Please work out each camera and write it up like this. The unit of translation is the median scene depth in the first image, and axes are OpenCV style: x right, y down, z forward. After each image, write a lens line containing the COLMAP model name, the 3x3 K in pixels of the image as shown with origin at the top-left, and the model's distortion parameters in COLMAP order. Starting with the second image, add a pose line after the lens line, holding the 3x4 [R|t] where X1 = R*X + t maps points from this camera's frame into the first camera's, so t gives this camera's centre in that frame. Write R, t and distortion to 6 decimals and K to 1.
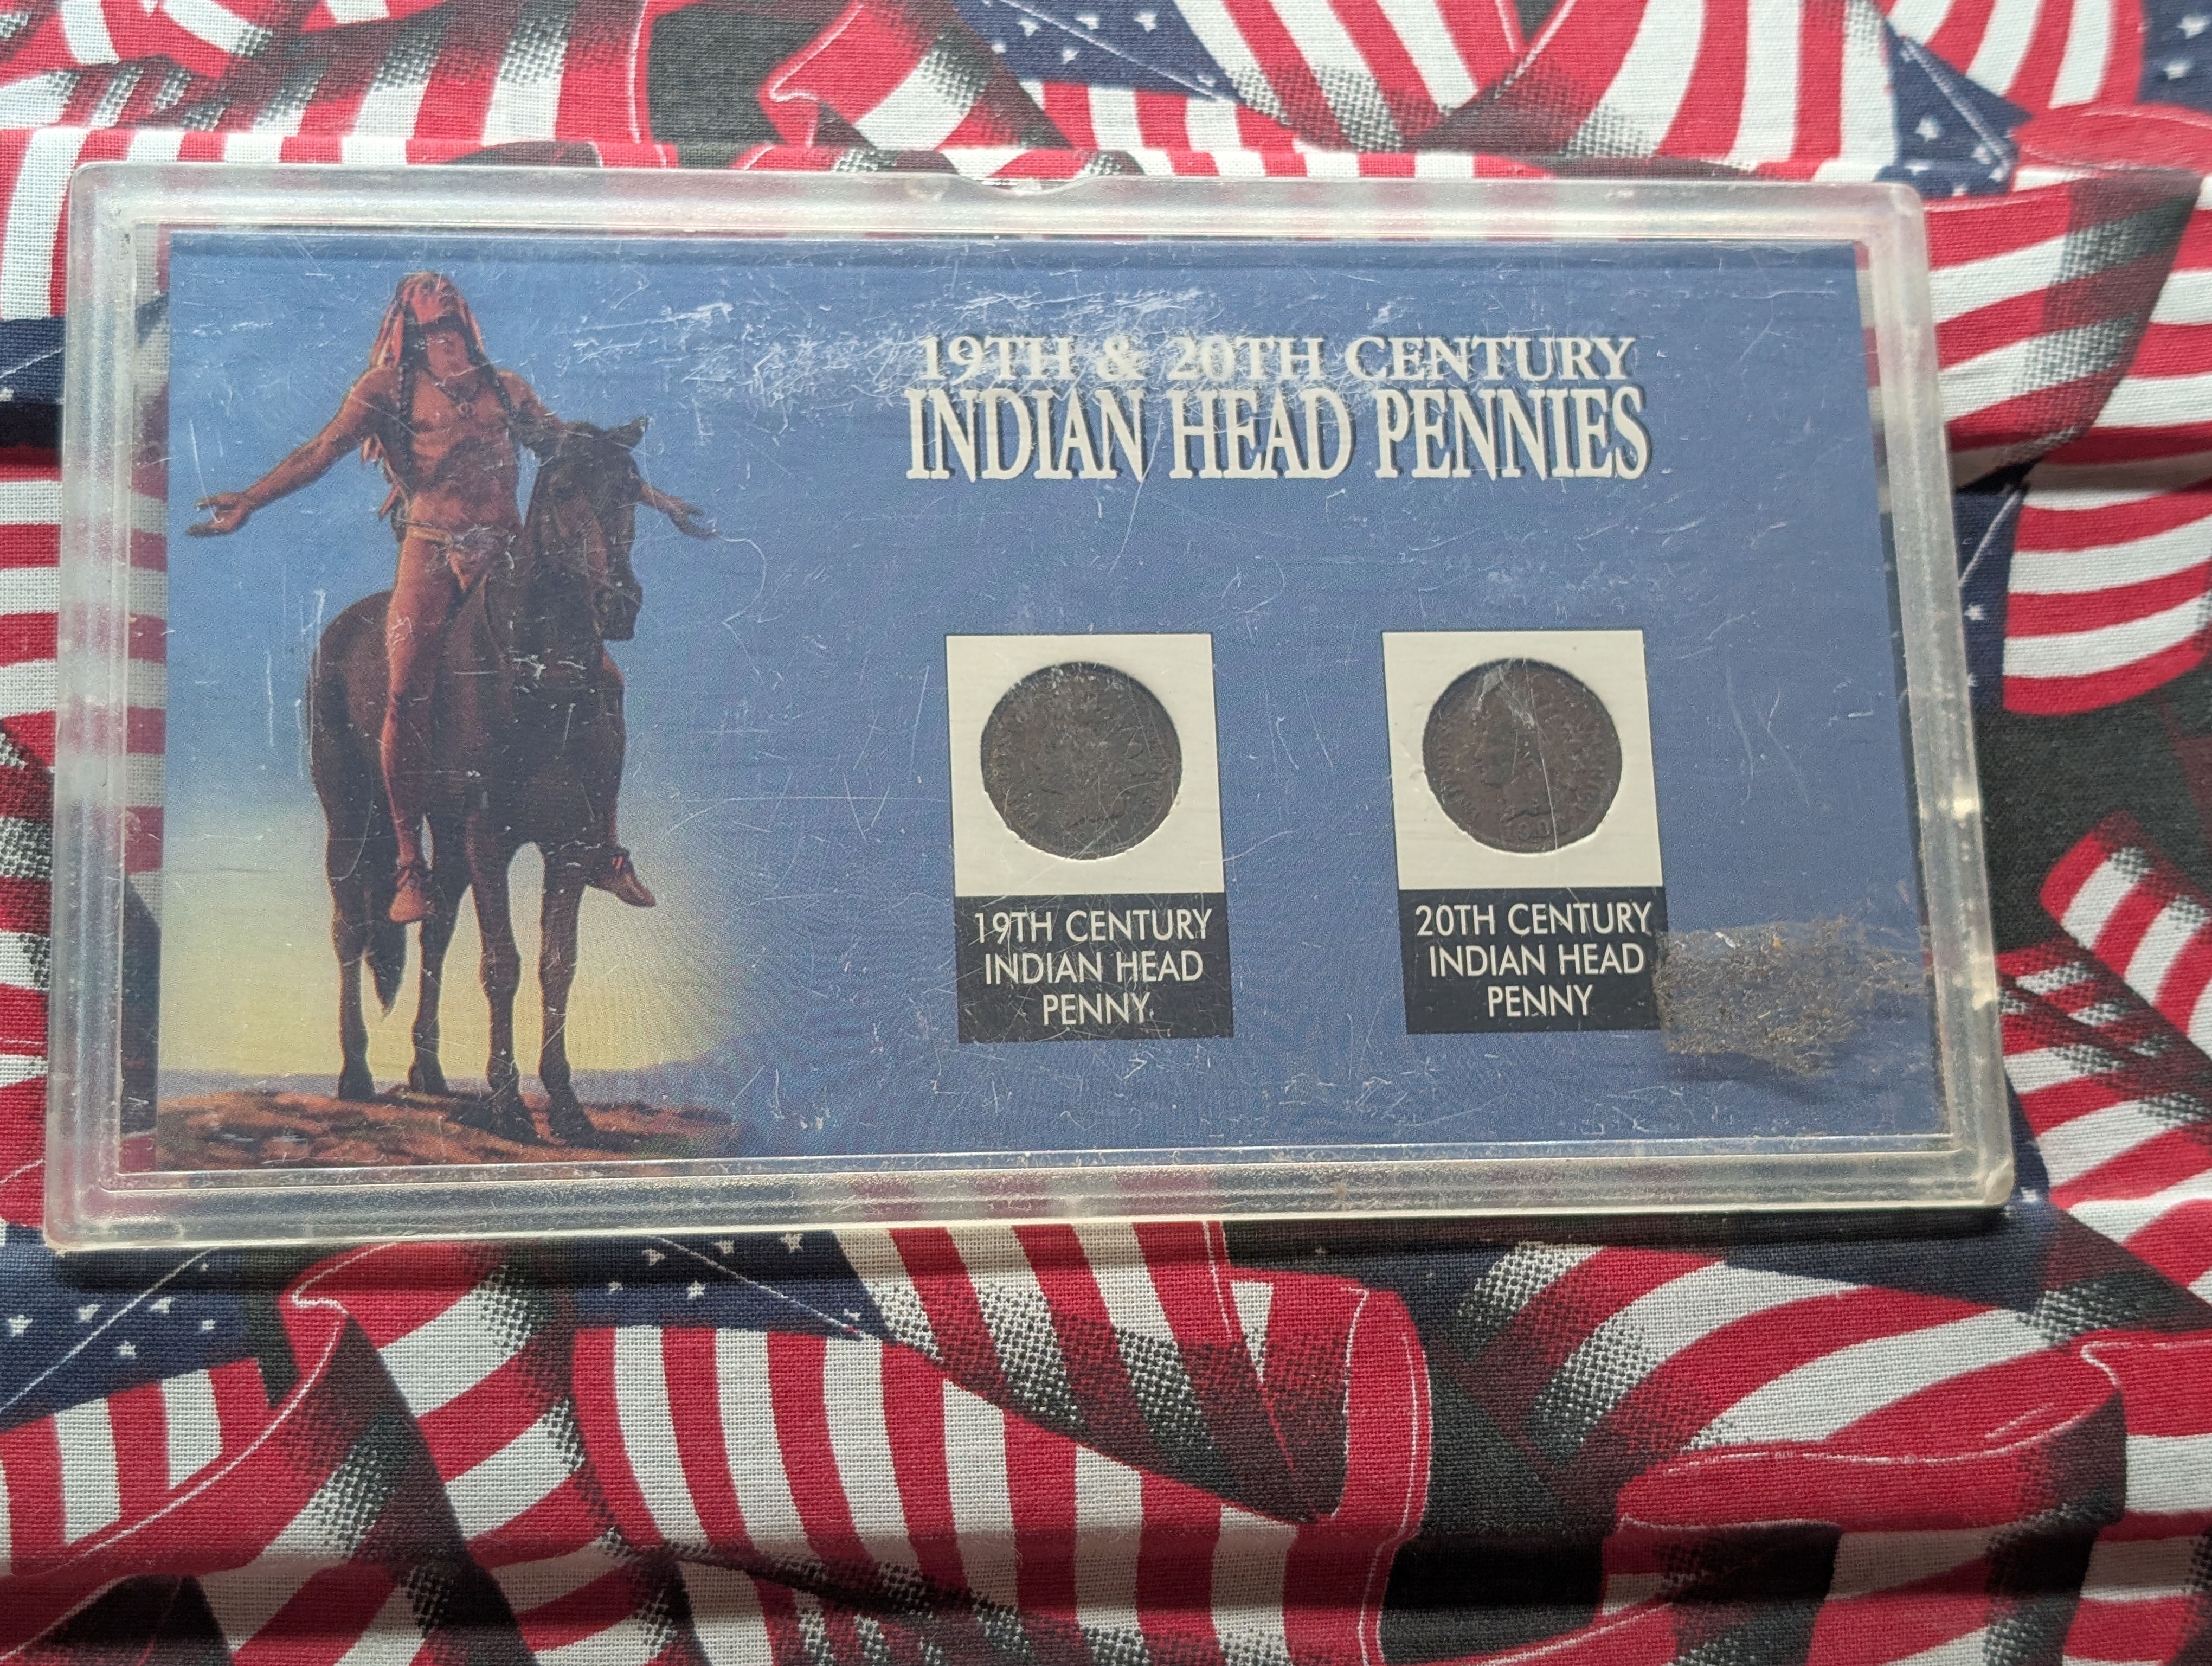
lens RADIAL K [[3404.9, 0, 1096.3], [0, 3404.9, 807.9], [0, 0, 1]] dist [0.002134, 0.000000]
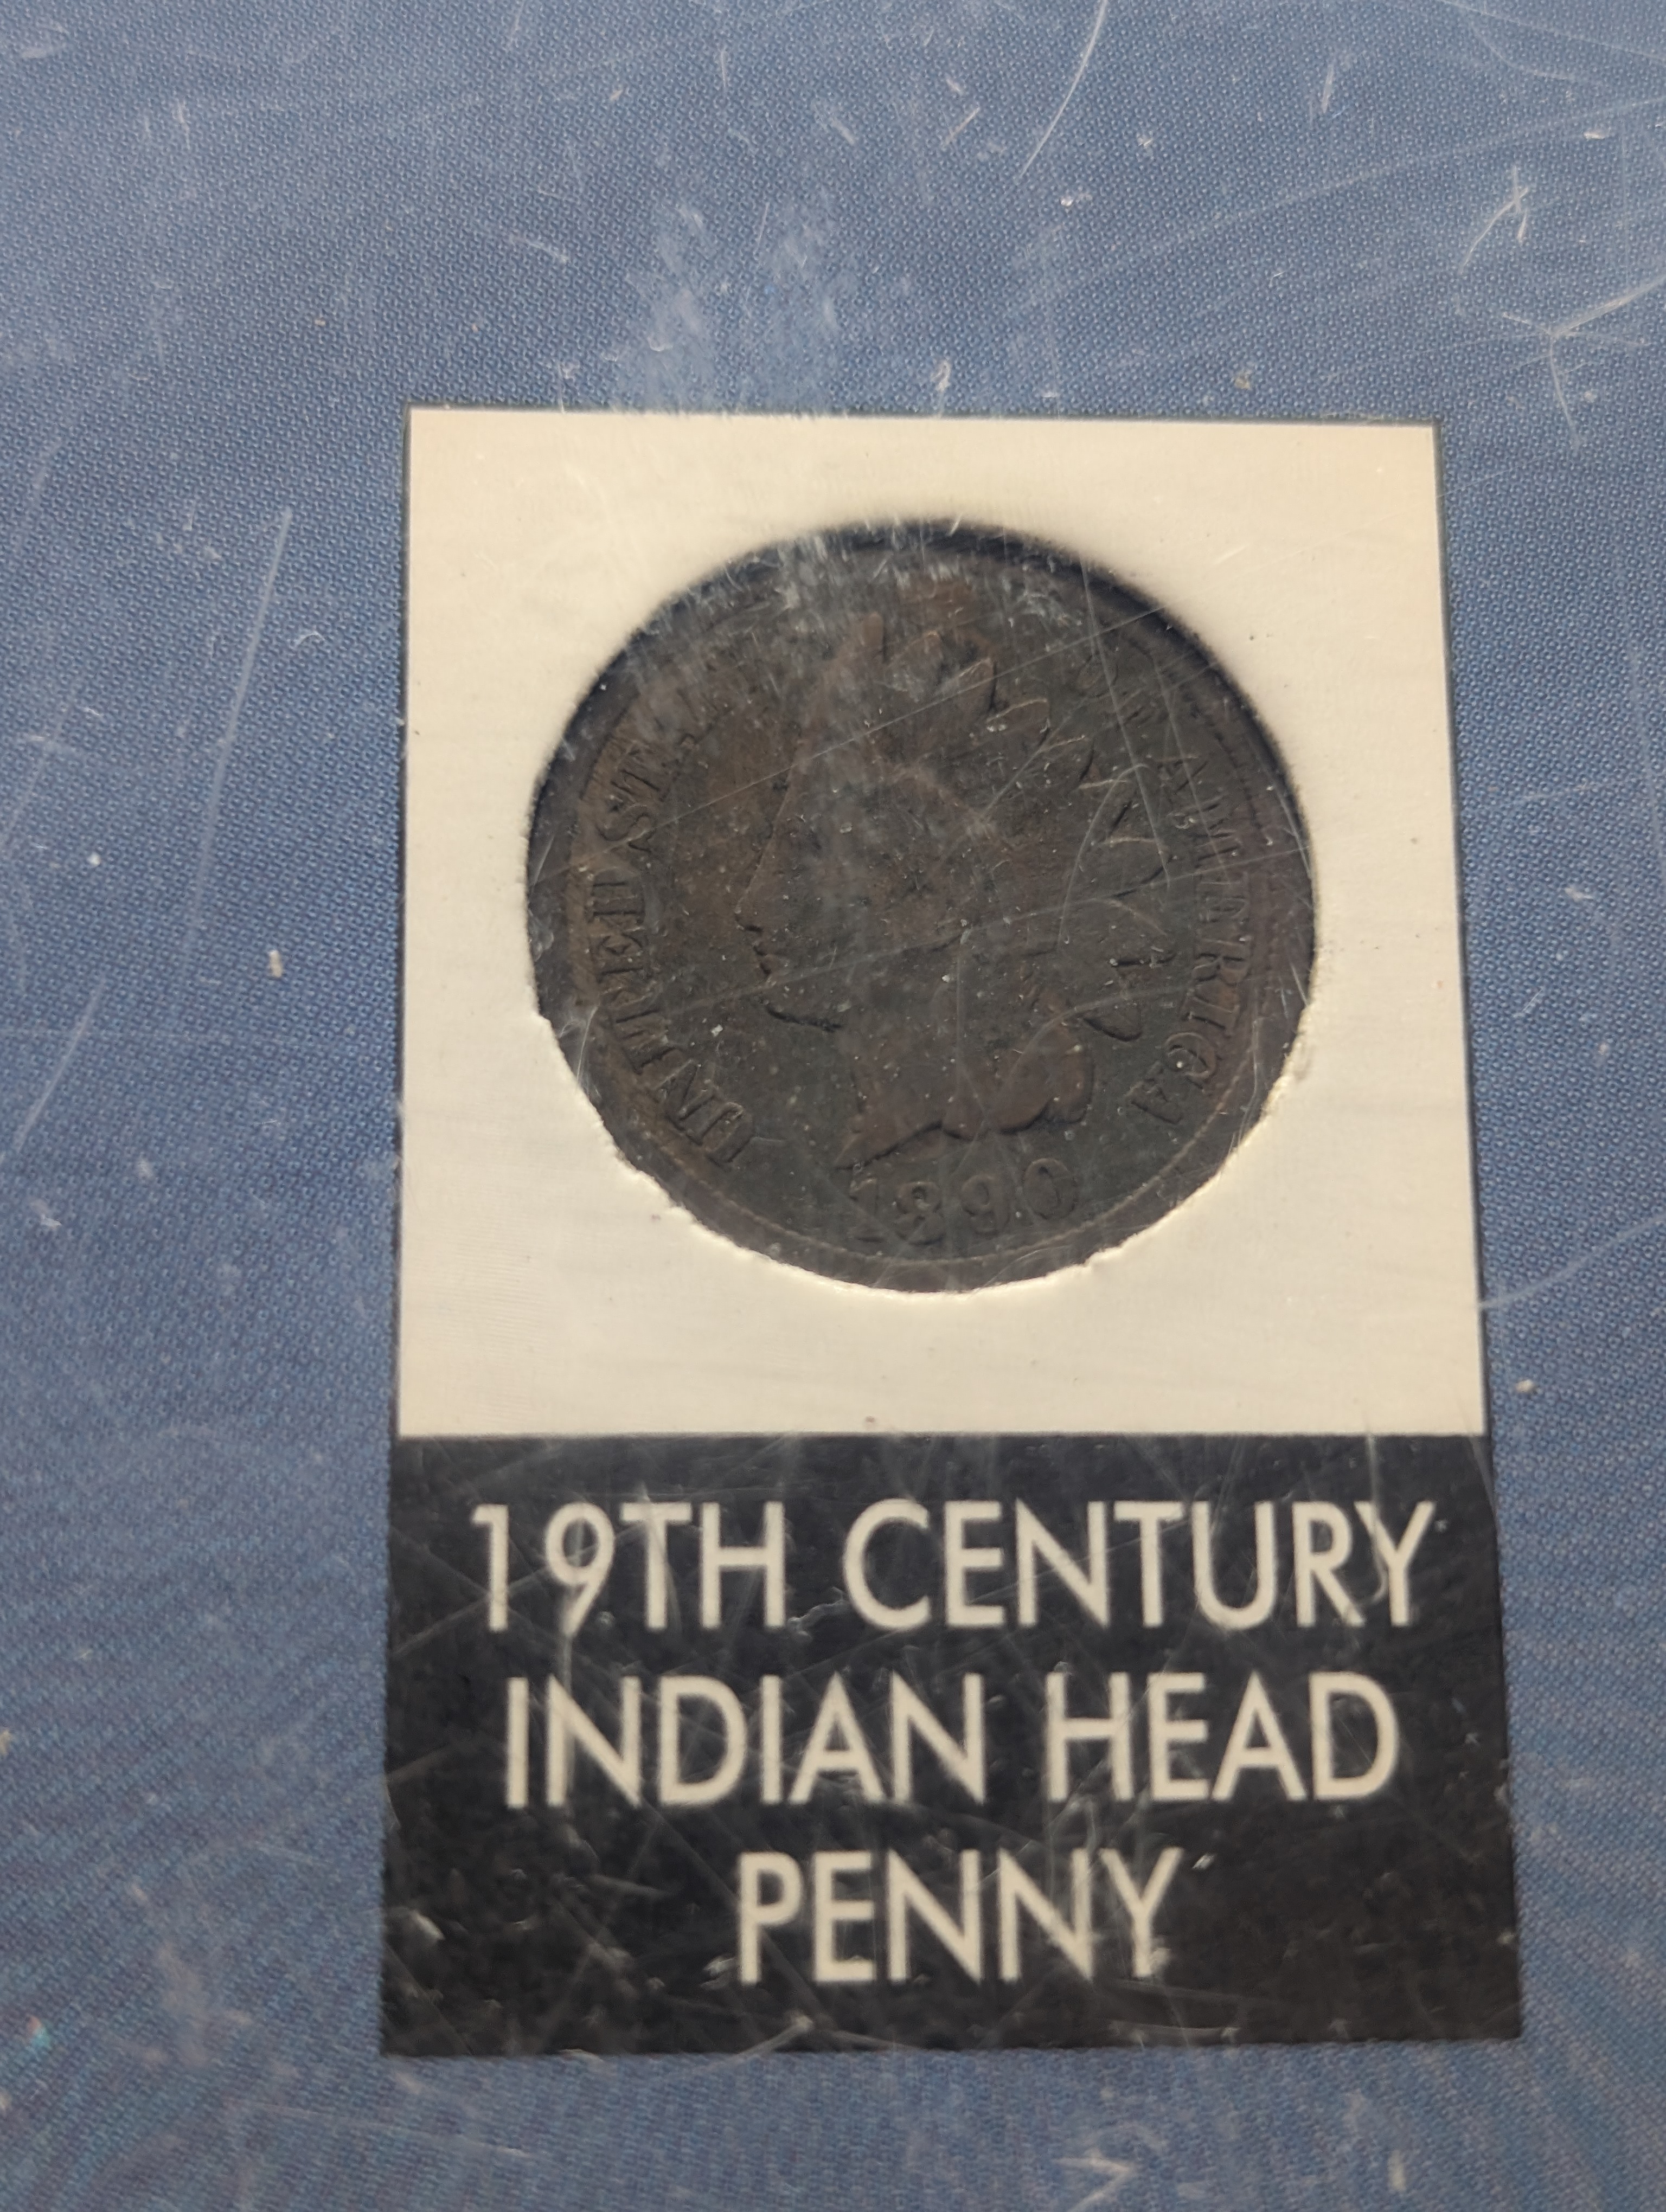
lens RADIAL K [[3404.9, 0, 819.4], [0, 3404.9, 1115.3], [0, 0, 1]] dist [0.002134, 0.000000]
pose [[0.997380, 0.020976, -0.069239, 0.005746], [-0.018621, 0.999232, 0.034489, -0.006403], [0.069909, -0.033109, 0.997004, 0.744482]]
